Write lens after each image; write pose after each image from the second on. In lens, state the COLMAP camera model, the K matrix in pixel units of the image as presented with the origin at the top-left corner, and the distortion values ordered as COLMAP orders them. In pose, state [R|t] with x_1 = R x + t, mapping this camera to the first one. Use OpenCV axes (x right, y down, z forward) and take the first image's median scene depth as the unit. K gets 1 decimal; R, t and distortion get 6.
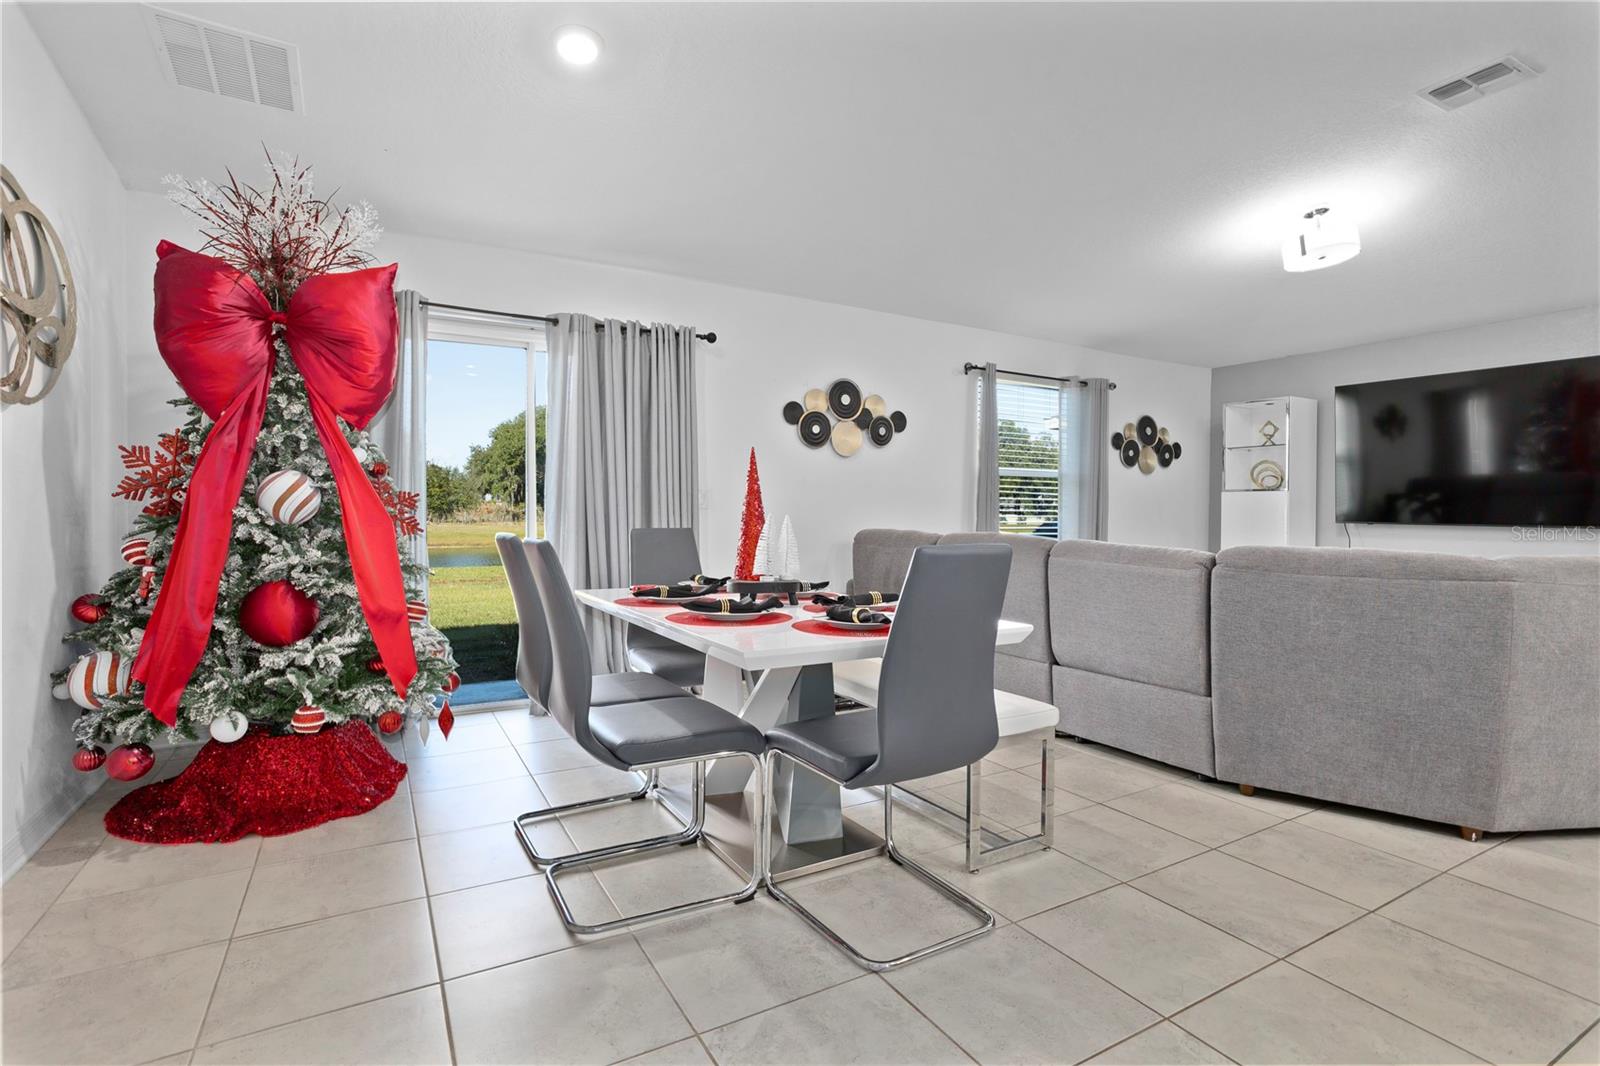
lens RADIAL K [[765.7, 0, 799.5], [0, 765.7, 534.2], [0, 0, 1]] dist [-0.026539, 0.003174]
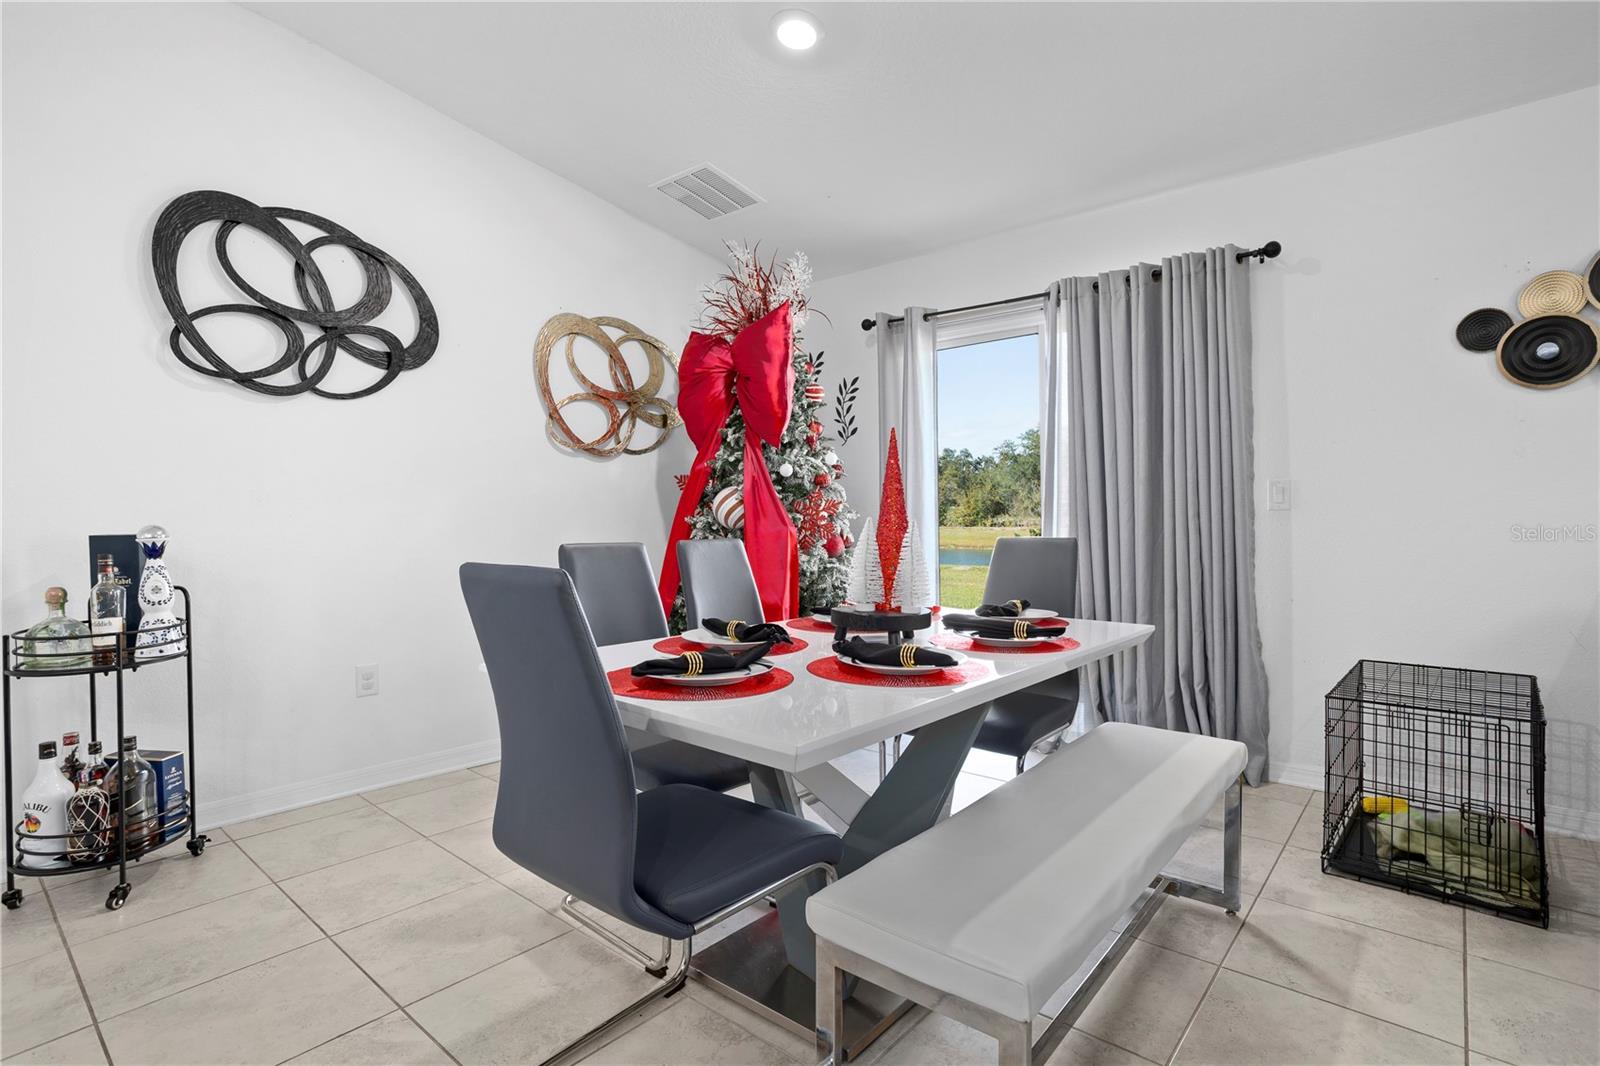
lens RADIAL K [[765.7, 0, 737.7], [0, 765.7, 522.2], [0, 0, 1]] dist [-0.026539, 0.003174]
pose [[0.335766, -0.000302, -0.941945, 0.304464], [-0.018826, 0.999798, -0.007031, -0.008146], [0.941757, 0.020094, 0.335693, 0.317233]]
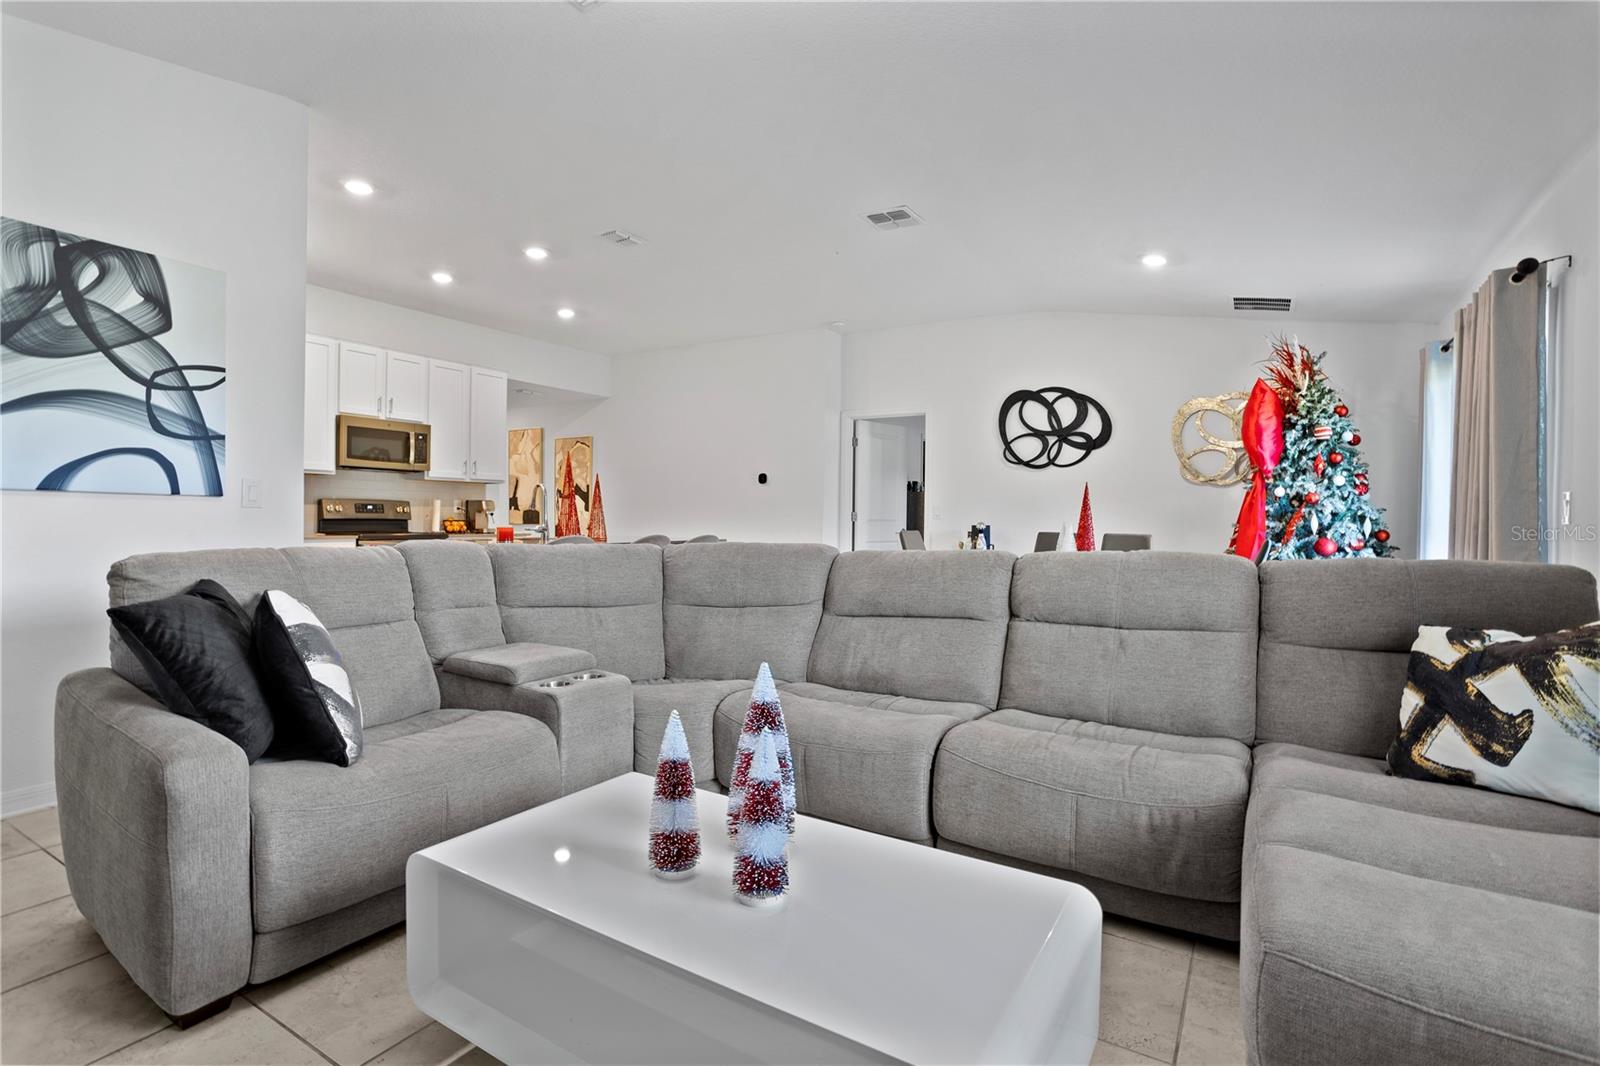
lens RADIAL K [[765.7, 0, 795.5], [0, 765.7, 538.9], [0, 0, 1]] dist [-0.026539, 0.003174]
pose [[-0.871455, 0.001301, -0.490474, 0.687991], [-0.028473, 0.998176, 0.053236, -0.033726], [0.489649, 0.060358, -0.869828, 1.126542]]
